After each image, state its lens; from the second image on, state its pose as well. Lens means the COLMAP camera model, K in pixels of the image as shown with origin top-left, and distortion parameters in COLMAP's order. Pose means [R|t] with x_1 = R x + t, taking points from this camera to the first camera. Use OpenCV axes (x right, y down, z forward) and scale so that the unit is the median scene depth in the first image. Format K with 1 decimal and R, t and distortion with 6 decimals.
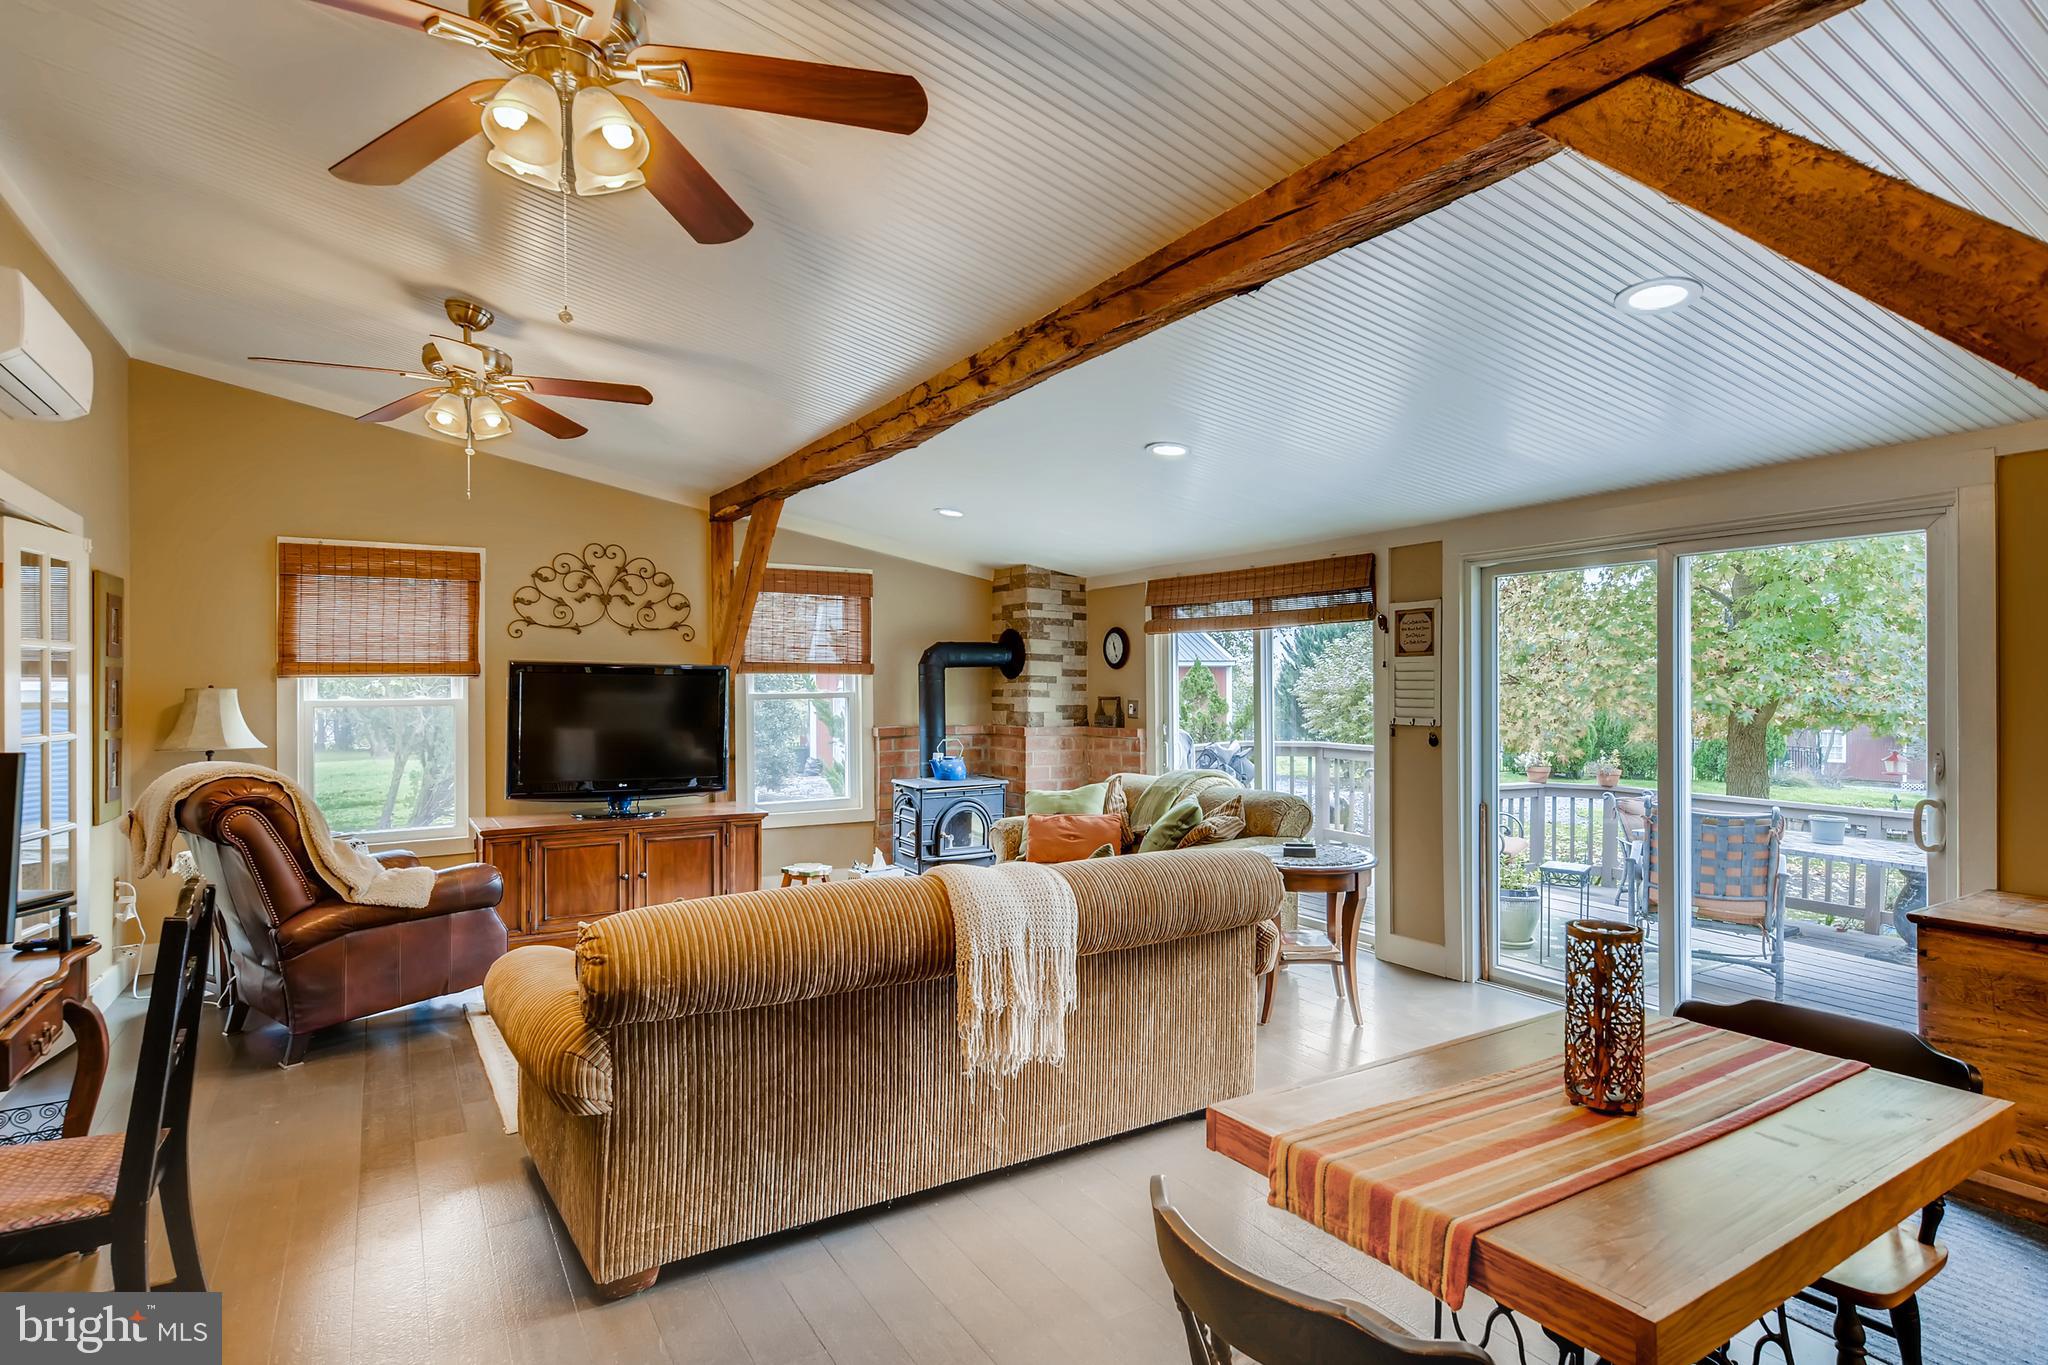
lens RADIAL K [[1067.0, 0, 1024.0], [0, 1067.0, 682.5], [0, 0, 1]] dist [0.001829, 0.000545]
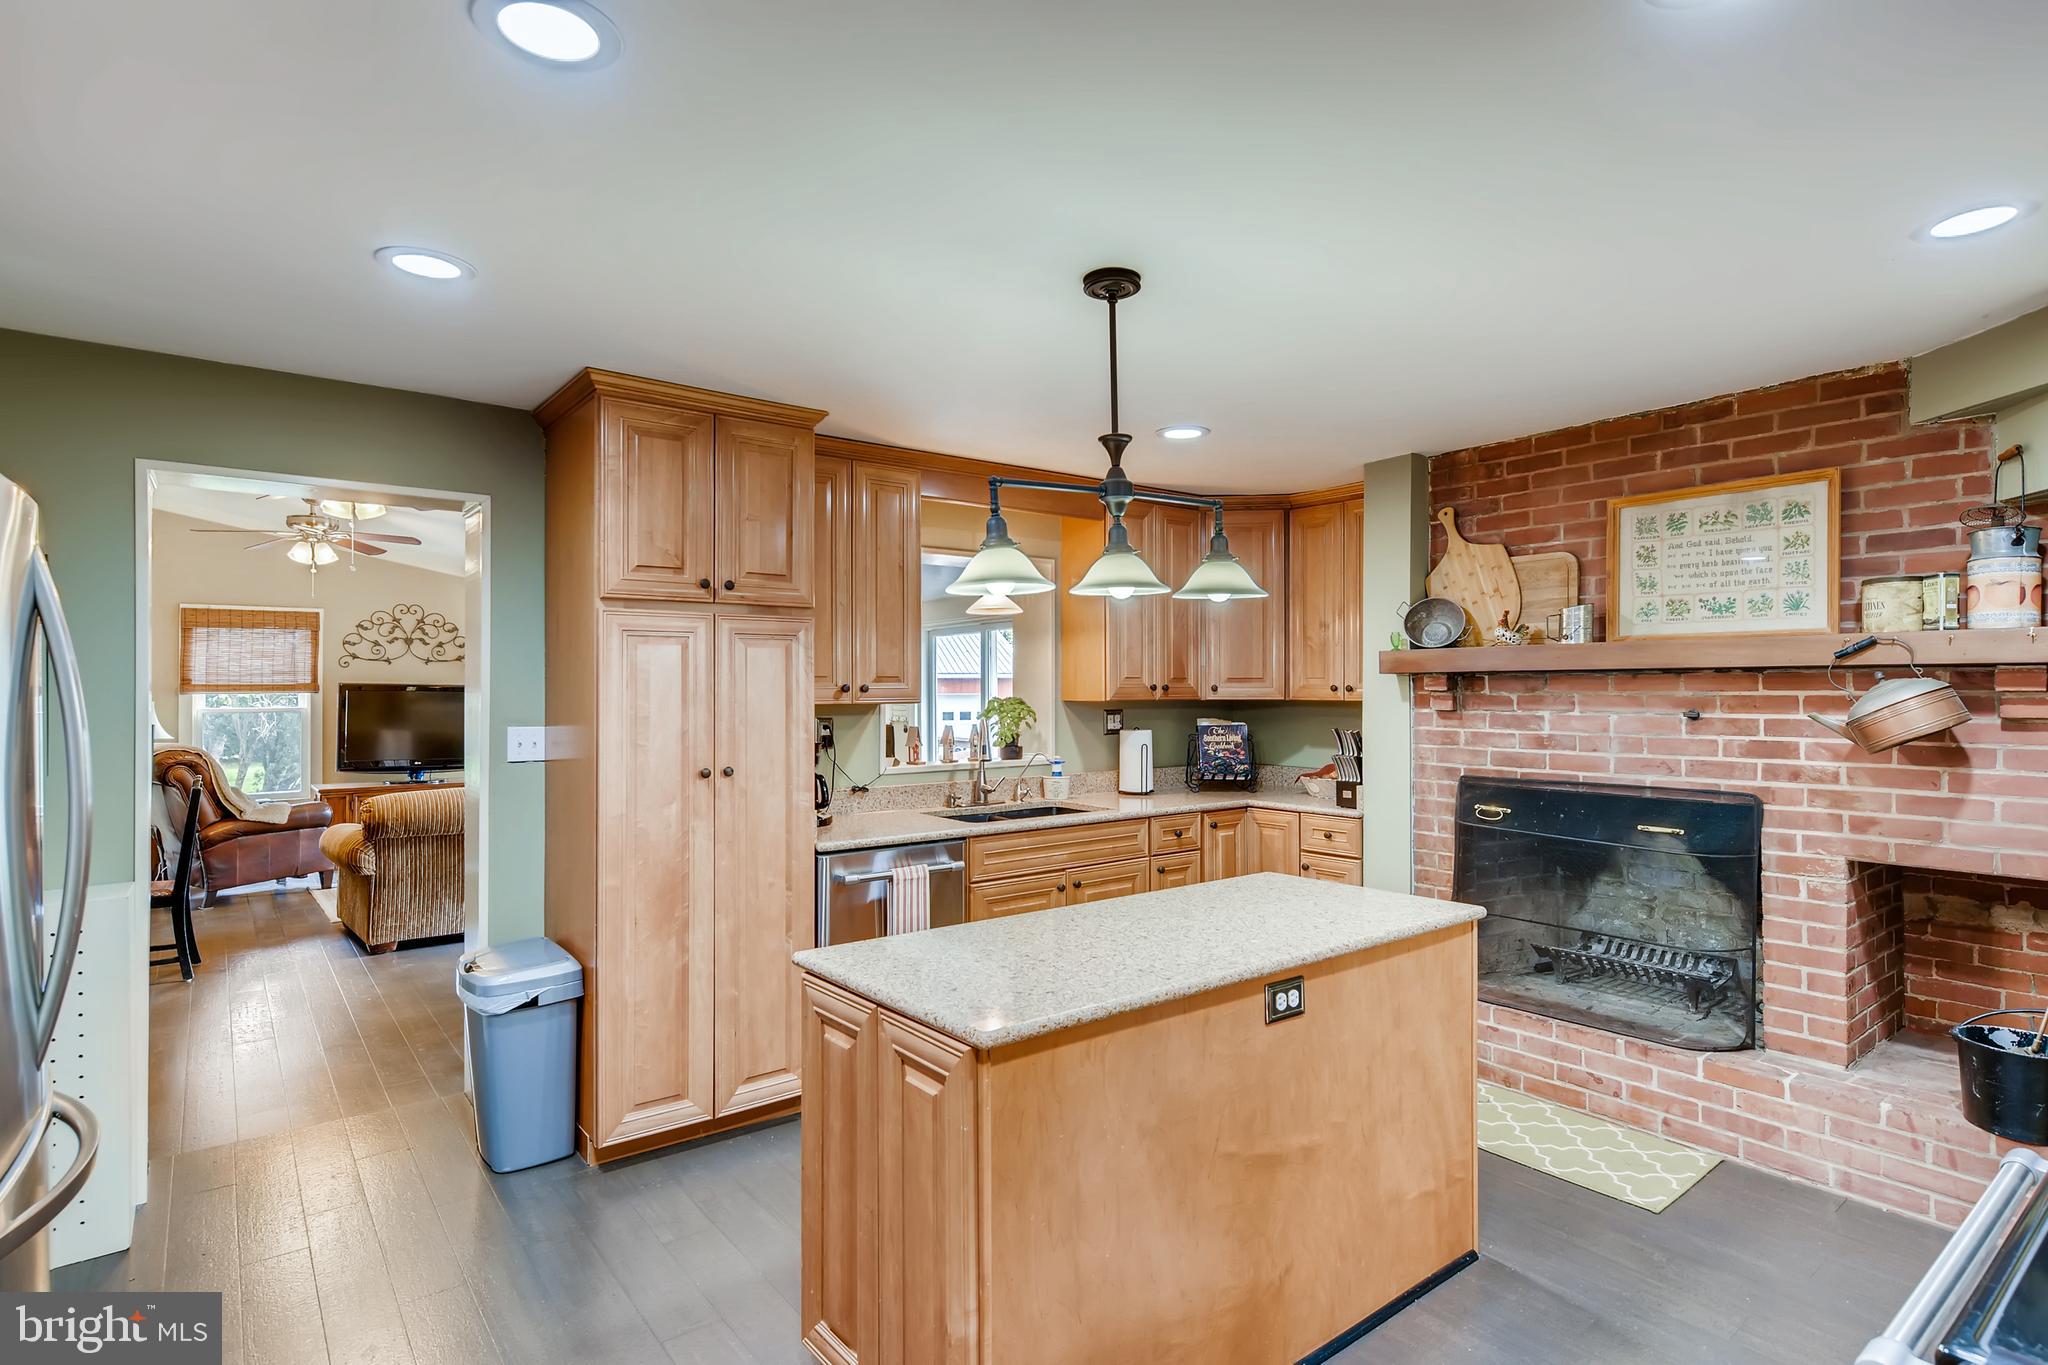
lens RADIAL K [[1036.9, 0, 1025.4], [0, 1036.9, 677.4], [0, 0, 1]] dist [0.000547, 0.001076]
pose [[0.992104, -0.000671, 0.125412, 0.318740], [0.002171, 0.999928, -0.011828, -0.008241], [-0.125395, 0.012007, 0.992034, -0.622598]]
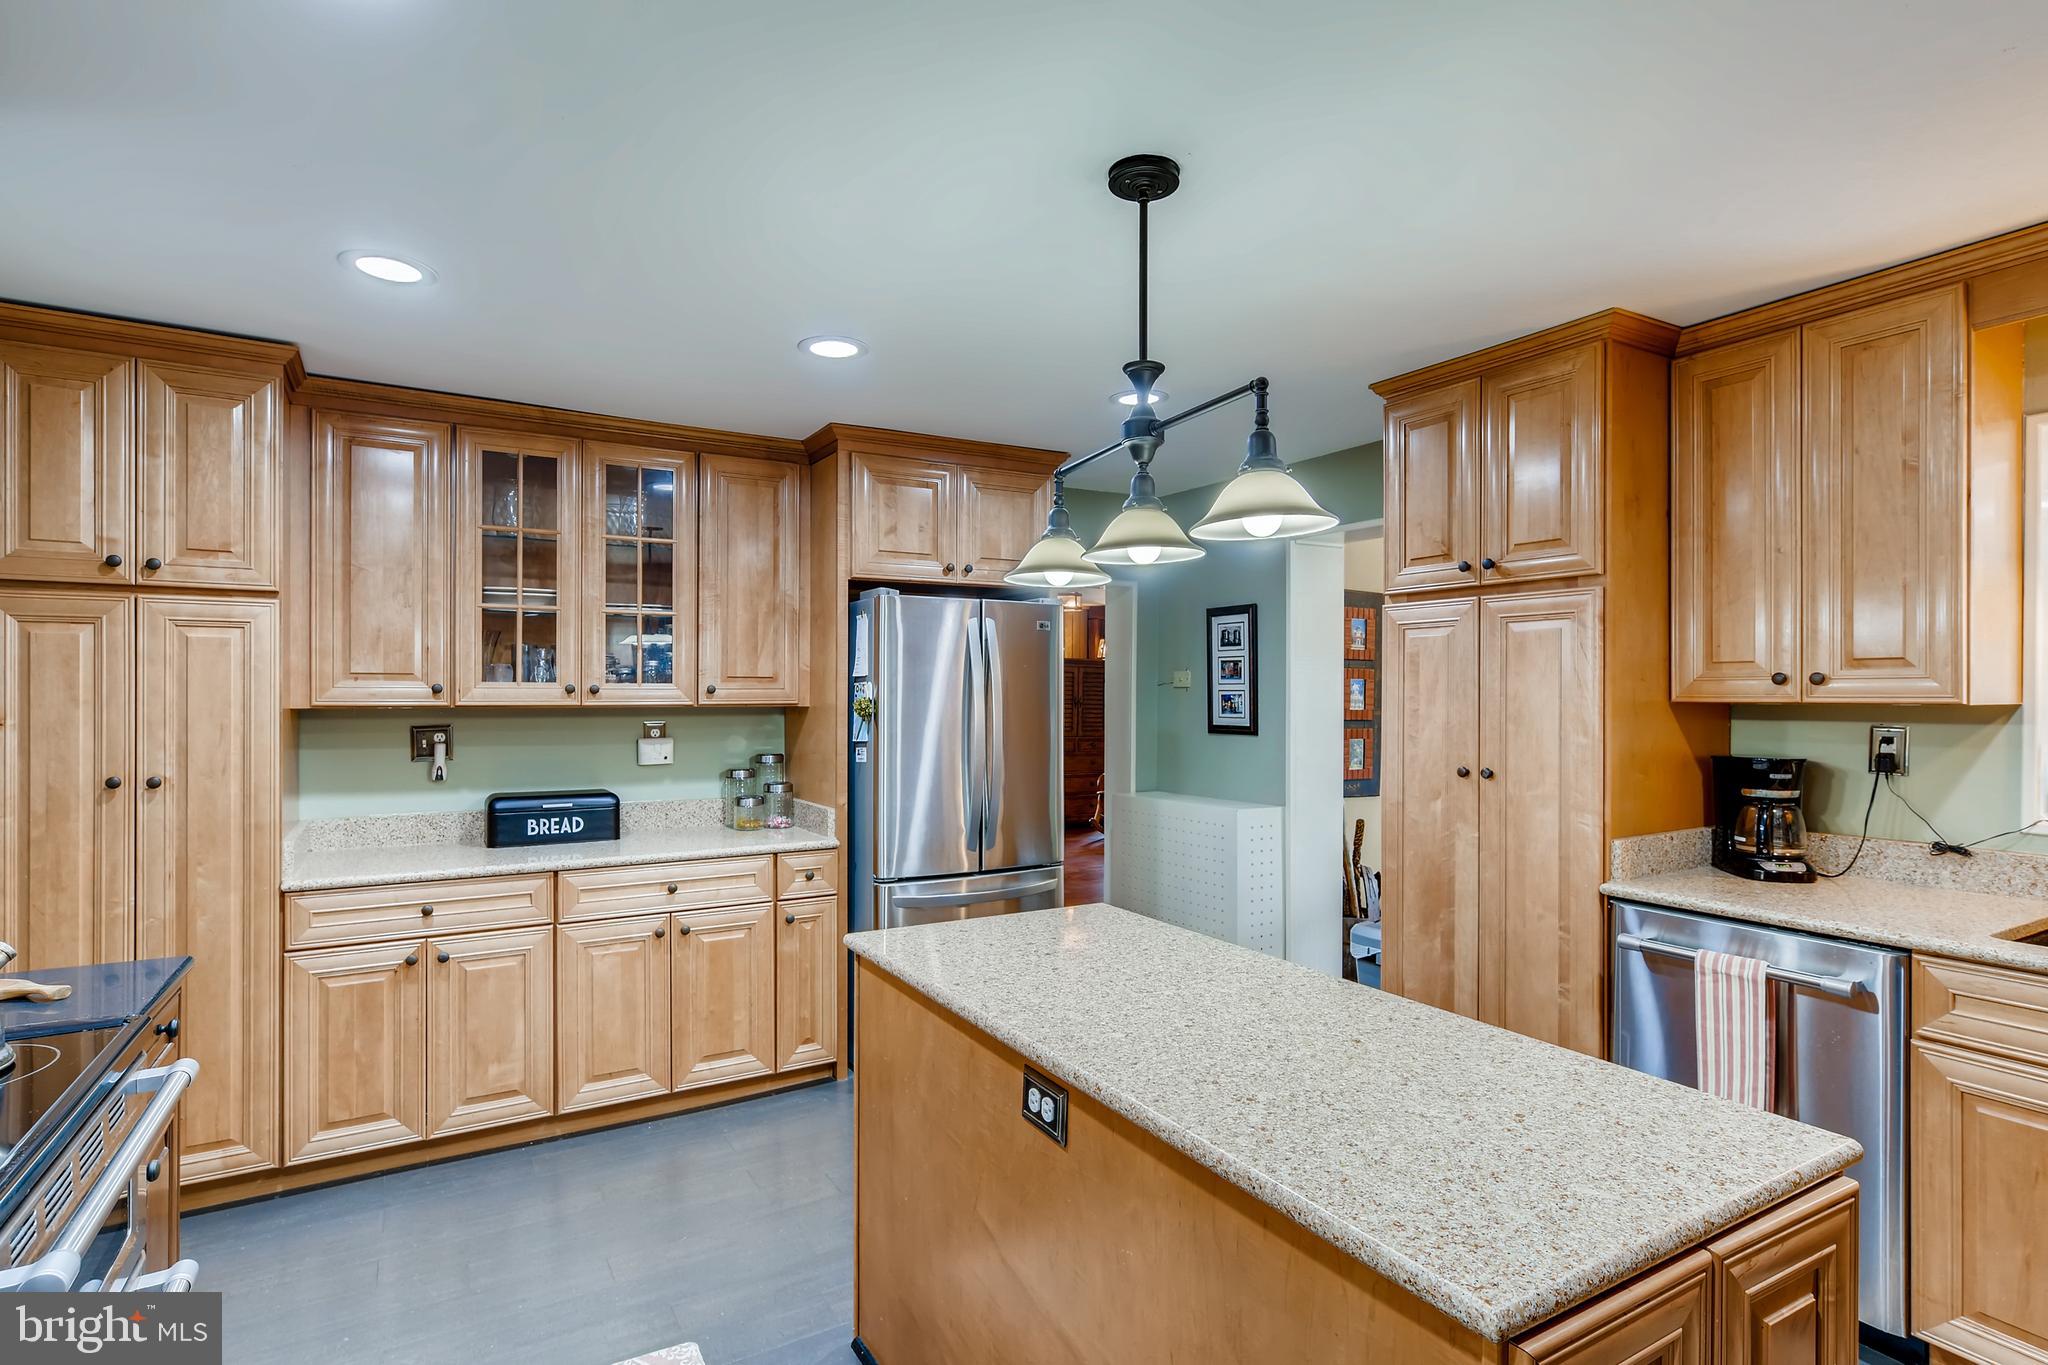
lens RADIAL K [[1013.6, 0, 1025.5], [0, 1013.6, 692.1], [0, 0, 1]] dist [-0.000287, 0.000142]
pose [[-0.012710, -0.002840, -0.999915, 1.884517], [-0.003769, 0.999989, -0.002792, 0.019356], [0.999912, 0.003734, -0.012720, 0.781405]]
